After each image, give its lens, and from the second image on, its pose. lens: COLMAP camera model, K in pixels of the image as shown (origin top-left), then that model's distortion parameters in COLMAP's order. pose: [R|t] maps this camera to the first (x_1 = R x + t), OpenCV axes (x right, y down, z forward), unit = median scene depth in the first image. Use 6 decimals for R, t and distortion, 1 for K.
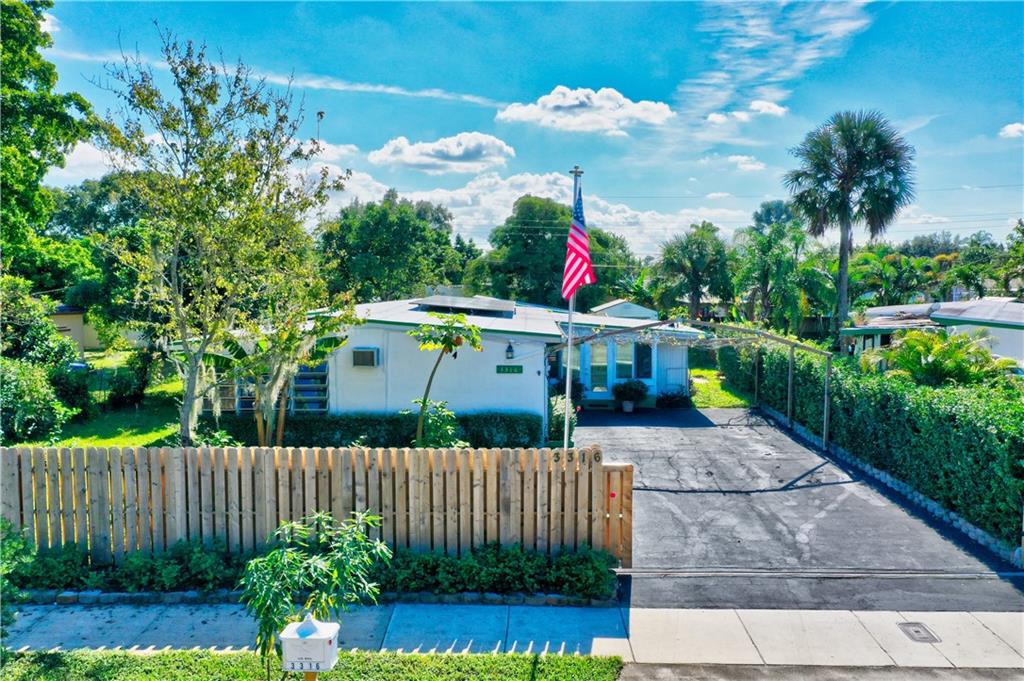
lens RADIAL K [[834.0, 0, 512.0], [0, 834.0, 340.5], [0, 0, 1]] dist [0.005215, 0.004990]
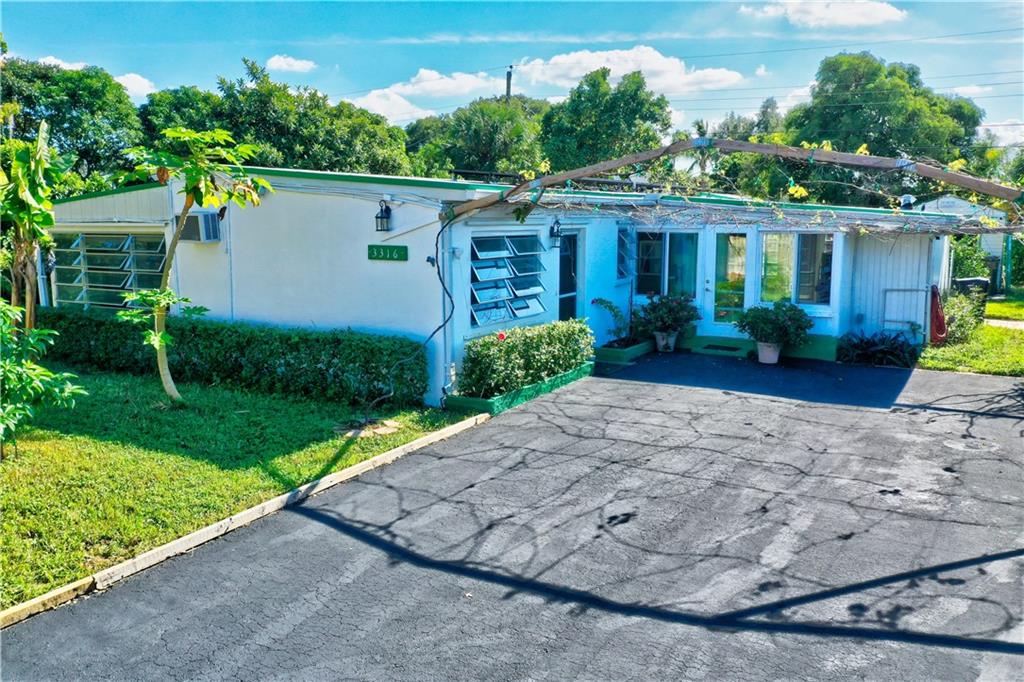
lens RADIAL K [[834.0, 0, 512.0], [0, 834.0, 341.0], [0, 0, 1]] dist [0.005215, 0.004990]
pose [[0.859220, 0.072572, -0.506432, 0.558418], [-0.038800, 0.996281, 0.076939, 0.077079], [0.510132, -0.046458, 0.858840, 0.969236]]
